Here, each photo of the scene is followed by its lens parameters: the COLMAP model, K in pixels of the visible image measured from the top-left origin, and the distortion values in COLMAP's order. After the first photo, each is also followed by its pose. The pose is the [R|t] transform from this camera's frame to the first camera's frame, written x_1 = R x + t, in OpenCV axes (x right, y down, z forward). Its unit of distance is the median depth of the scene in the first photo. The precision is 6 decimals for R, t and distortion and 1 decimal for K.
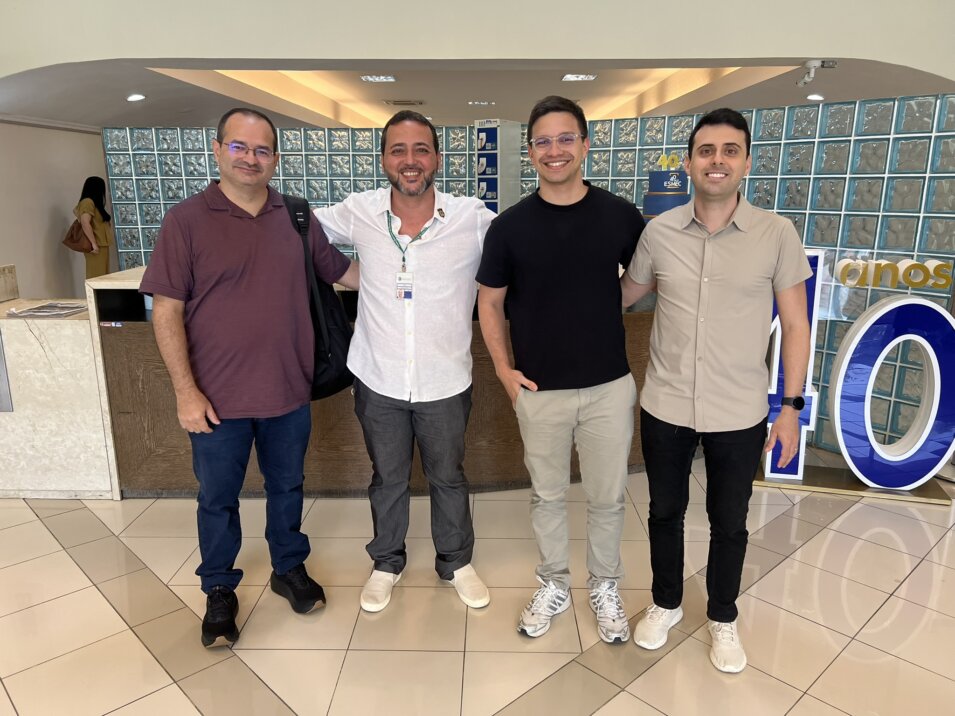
lens RADIAL K [[722.2, 0, 481.4], [0, 722.2, 363.3], [0, 0, 1]] dist [0.032500, -0.026615]
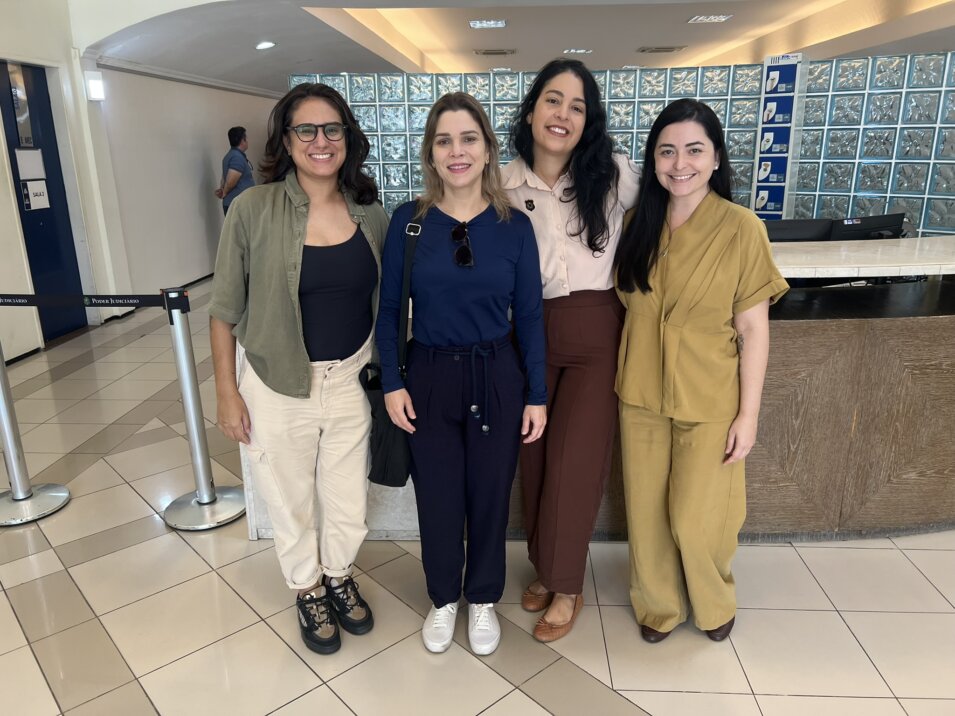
lens RADIAL K [[722.2, 0, 481.6], [0, 722.2, 355.0], [0, 0, 1]] dist [0.032500, -0.026615]
pose [[0.999496, -0.000345, -0.031740, -0.405771], [0.001768, 0.998994, 0.044811, -0.048959], [0.031692, -0.044845, 0.998491, 0.211104]]
